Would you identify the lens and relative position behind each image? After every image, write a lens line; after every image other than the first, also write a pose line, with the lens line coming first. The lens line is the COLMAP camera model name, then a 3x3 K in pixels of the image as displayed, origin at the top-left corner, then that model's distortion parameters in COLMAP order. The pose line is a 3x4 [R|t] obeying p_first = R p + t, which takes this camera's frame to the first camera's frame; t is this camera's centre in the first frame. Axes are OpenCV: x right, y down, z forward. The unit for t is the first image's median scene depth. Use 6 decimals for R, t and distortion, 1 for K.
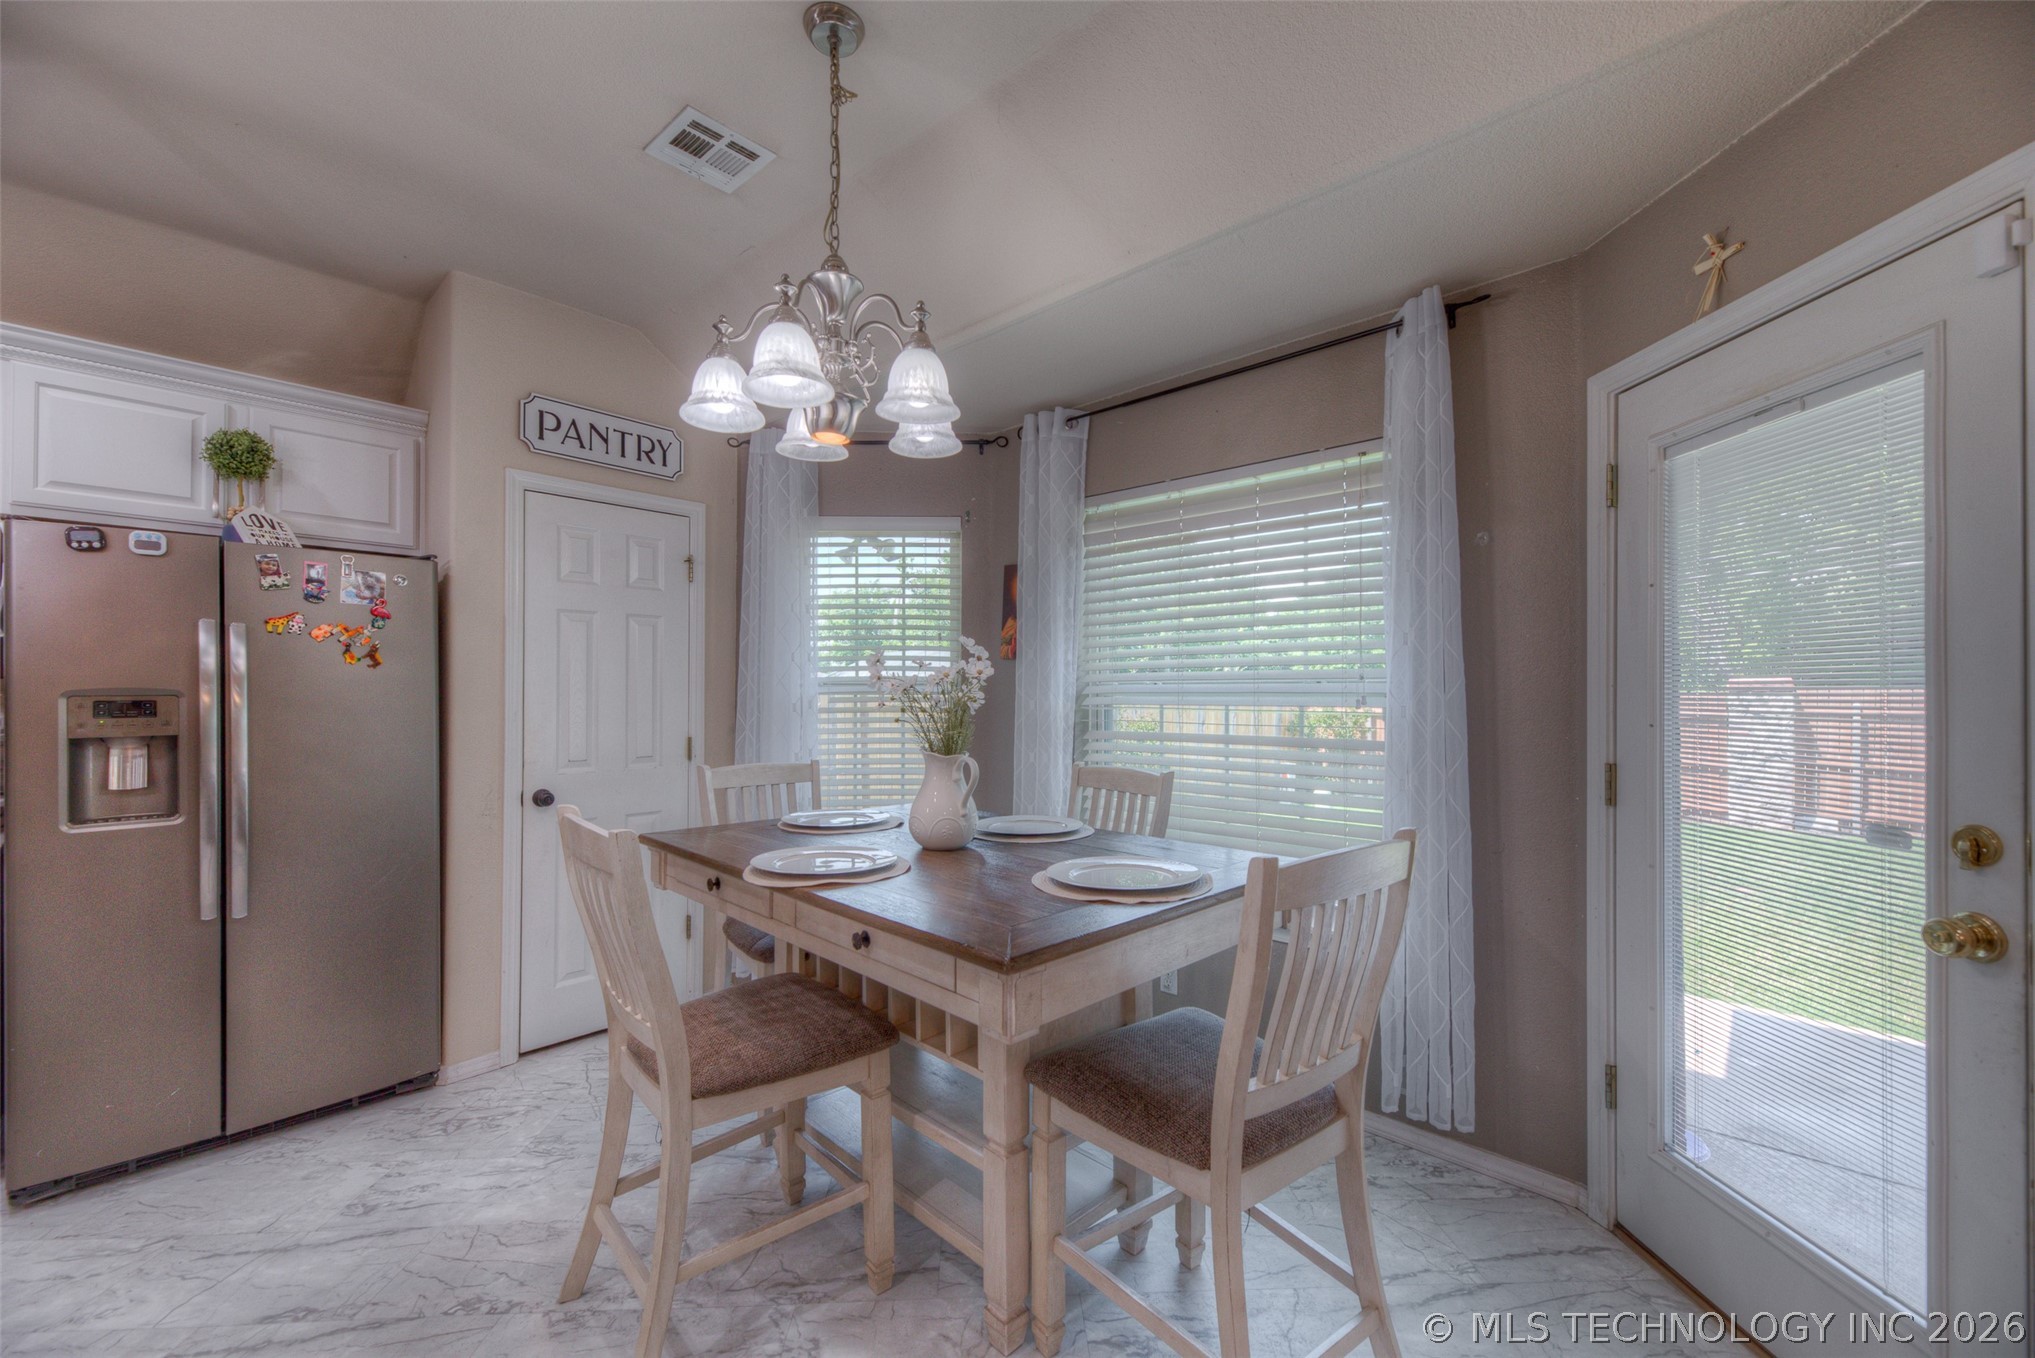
lens RADIAL K [[814.2, 0, 1025.3], [0, 814.2, 691.7], [0, 0, 1]] dist [0.001948, 0.000982]
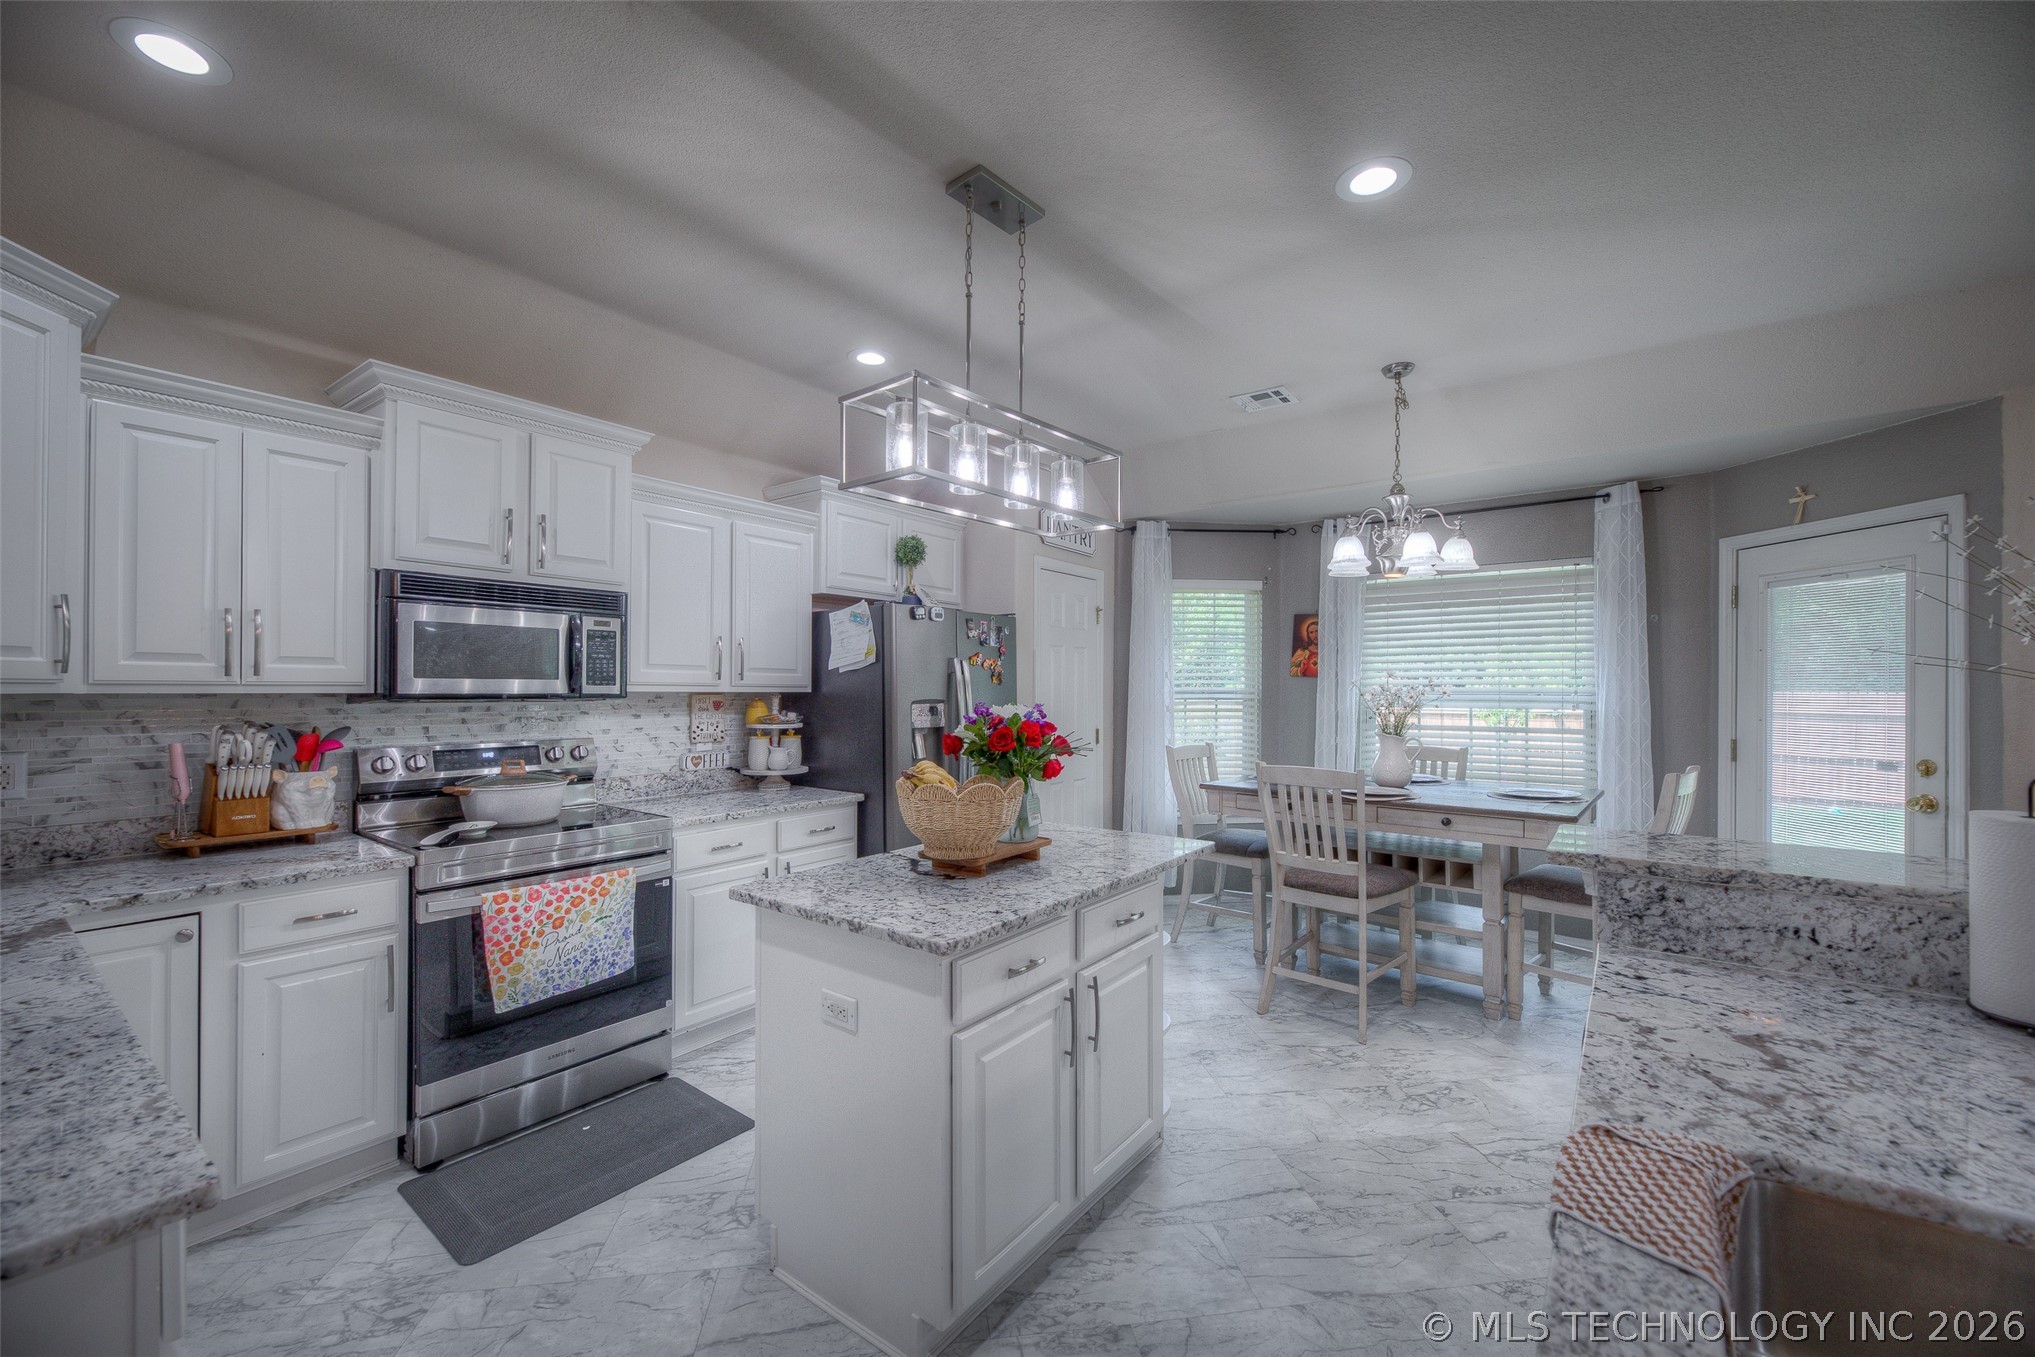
lens RADIAL K [[814.2, 0, 1011.2], [0, 814.2, 694.9], [0, 0, 1]] dist [0.001948, 0.000982]
pose [[0.995097, 0.000988, 0.098902, -0.944880], [-0.001911, 0.999955, 0.009239, -0.026057], [-0.098889, -0.009383, 0.995054, -0.610297]]
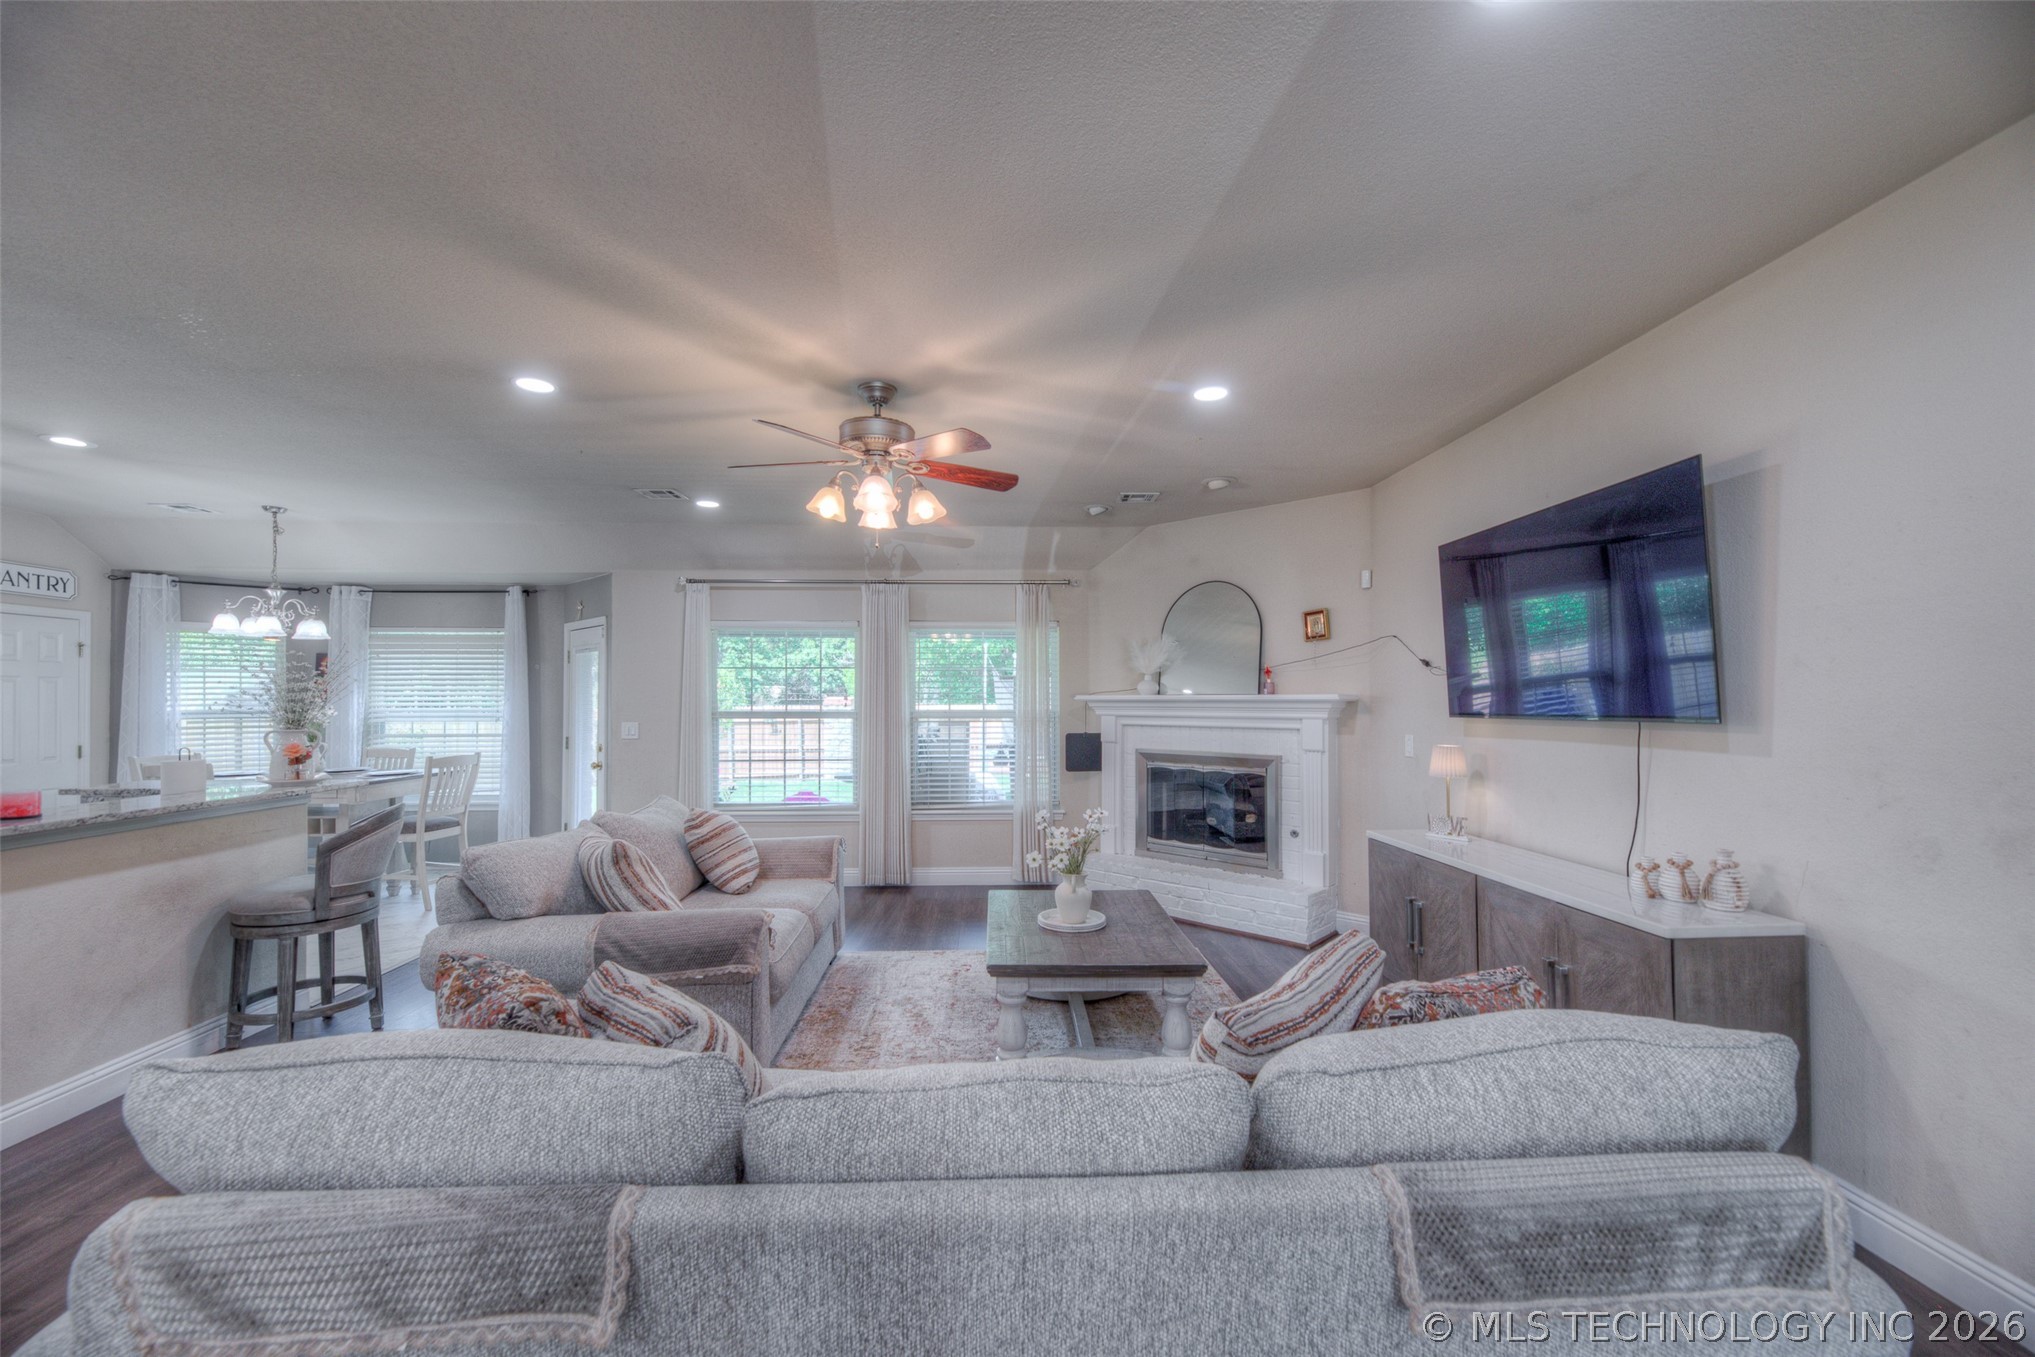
lens RADIAL K [[814.2, 0, 1012.1], [0, 814.2, 693.9], [0, 0, 1]] dist [0.001948, 0.000982]
pose [[0.707523, 0.004014, 0.706679, -0.310906], [-0.000236, 0.999985, -0.005443, -0.061184], [-0.706690, 0.003684, 0.707514, -2.199554]]
